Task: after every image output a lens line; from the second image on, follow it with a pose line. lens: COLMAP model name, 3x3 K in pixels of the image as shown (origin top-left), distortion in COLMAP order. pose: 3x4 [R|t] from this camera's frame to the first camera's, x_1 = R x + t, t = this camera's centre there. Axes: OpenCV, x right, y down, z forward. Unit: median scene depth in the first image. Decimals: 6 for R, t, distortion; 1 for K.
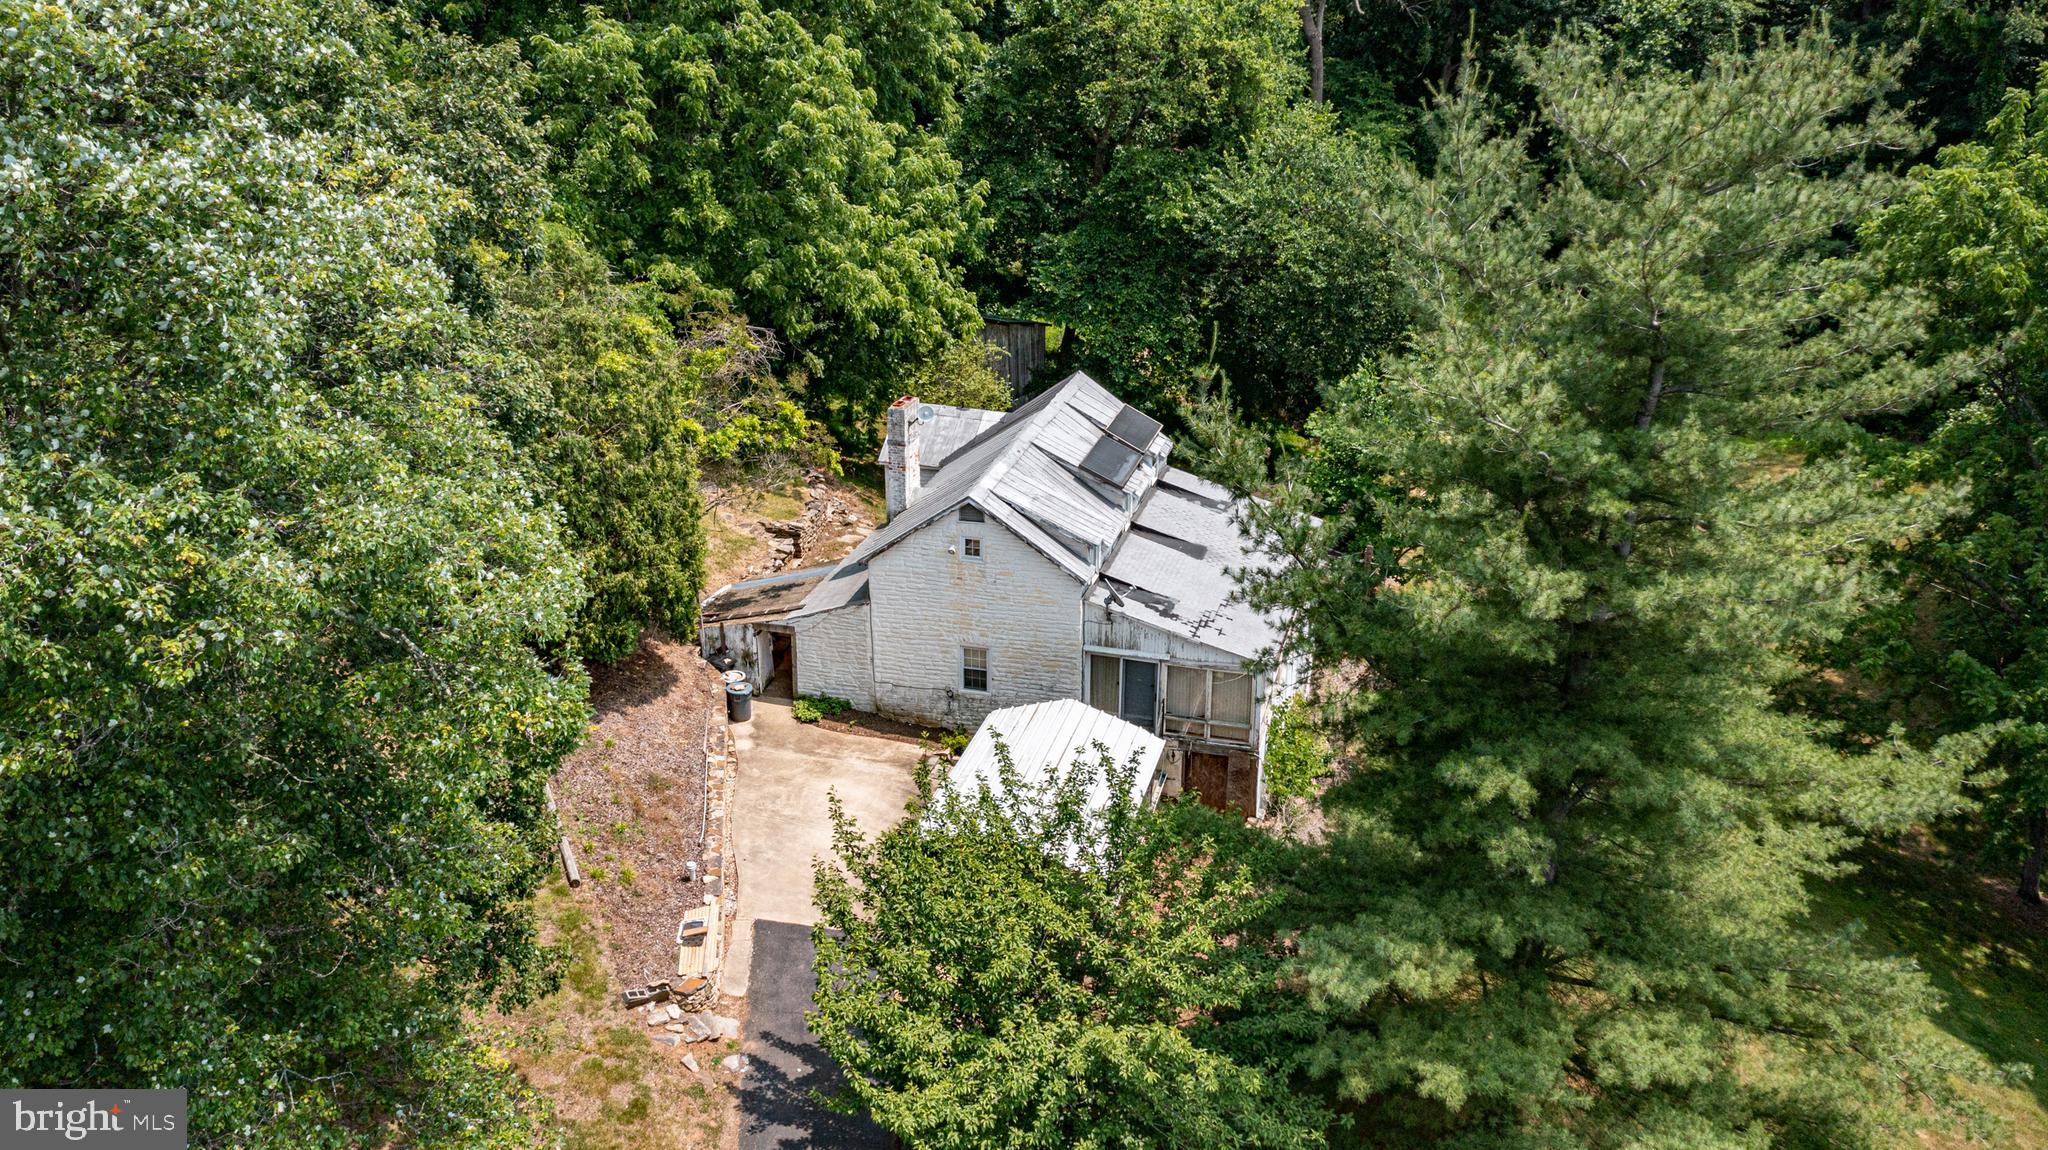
lens RADIAL K [[1681.8, 0, 1030.2], [0, 1681.8, 576.5], [0, 0, 1]] dist [0.080940, 0.000160]
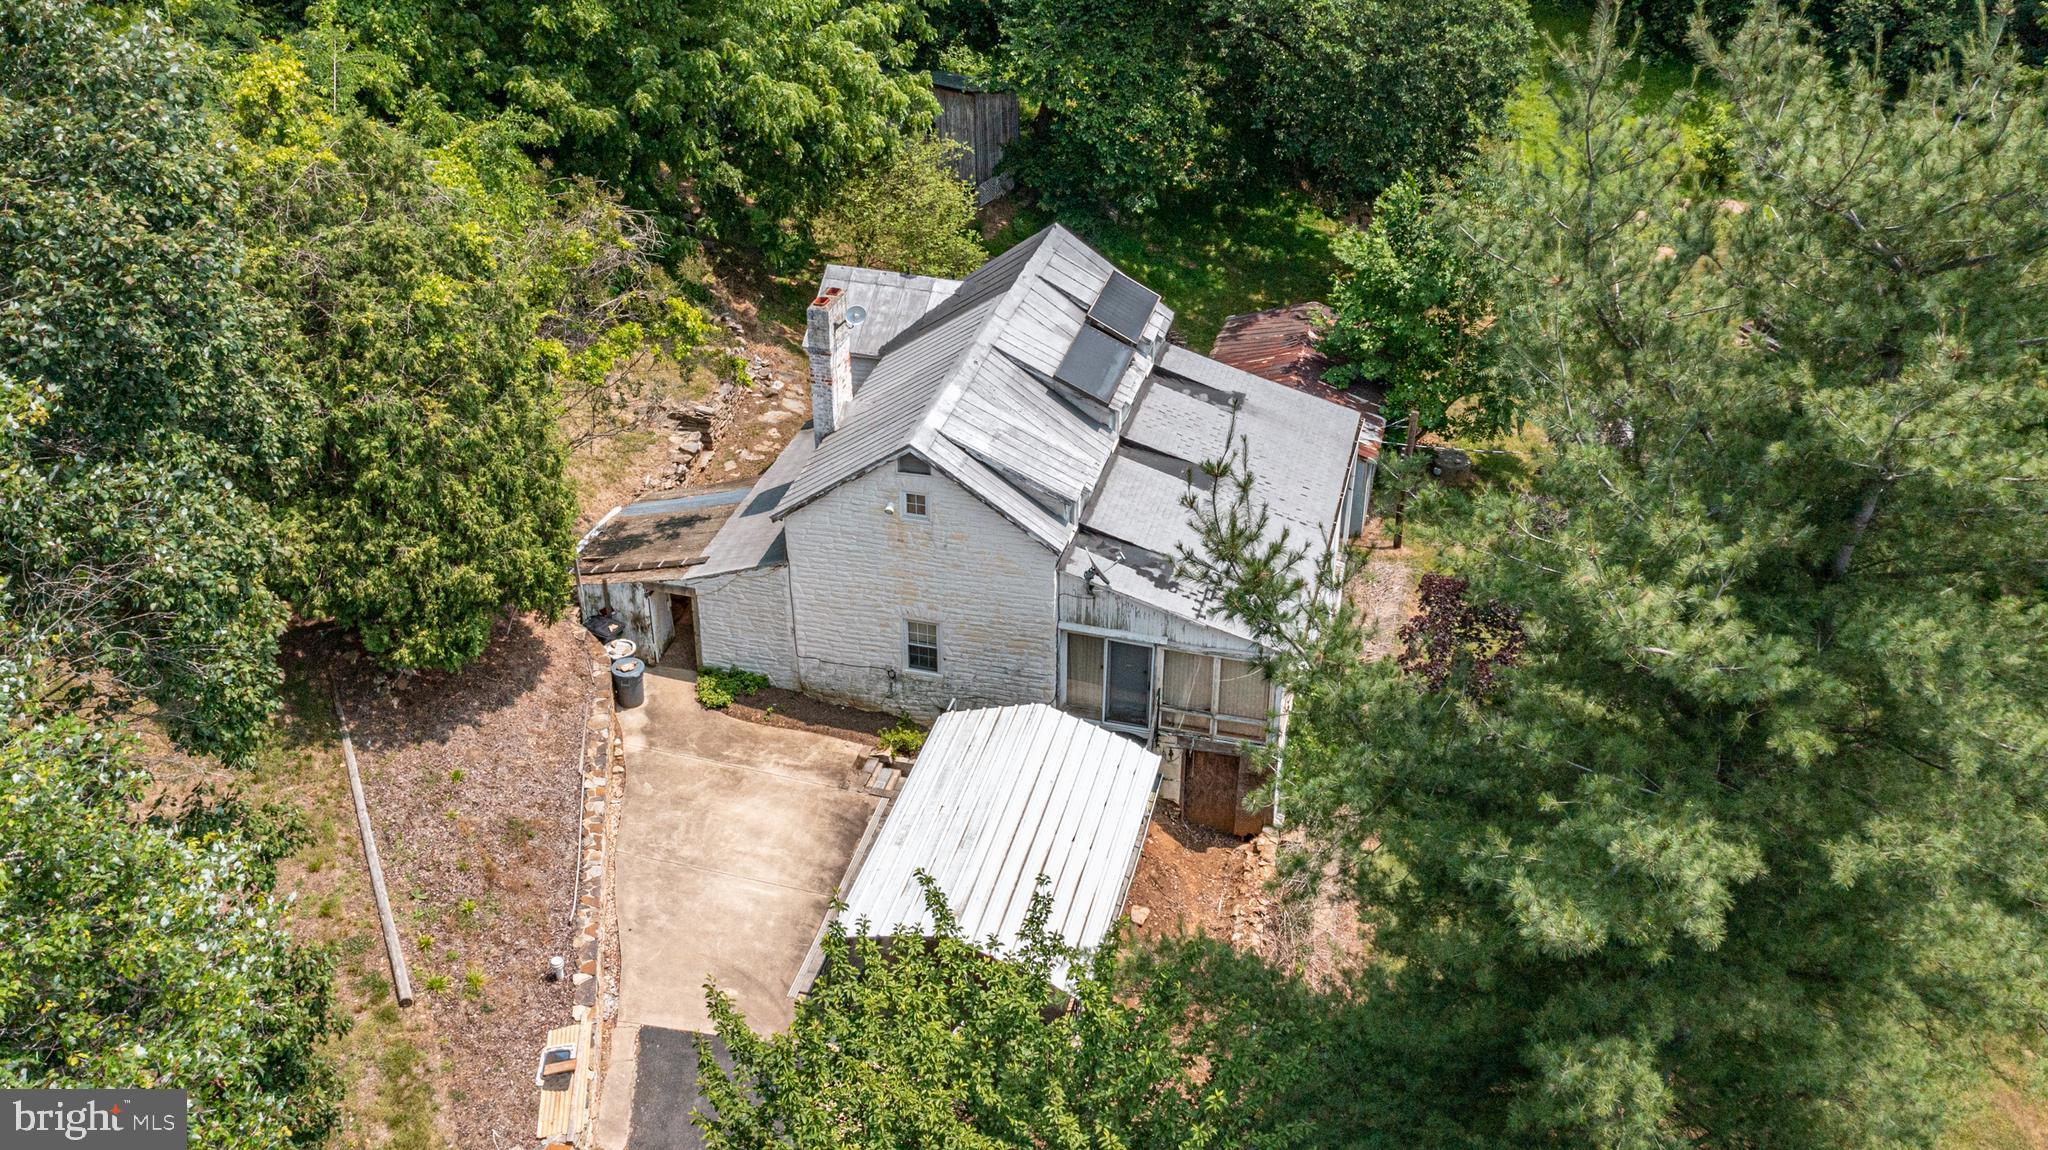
lens RADIAL K [[1892.3, 0, 1017.0], [0, 1892.3, 574.3], [0, 0, 1]] dist [0.052408, -0.001235]
pose [[0.999980, -0.005925, 0.002323, 0.010070], [0.005528, 0.989502, 0.144412, -0.108030], [-0.003154, -0.144396, 0.989515, 0.119913]]
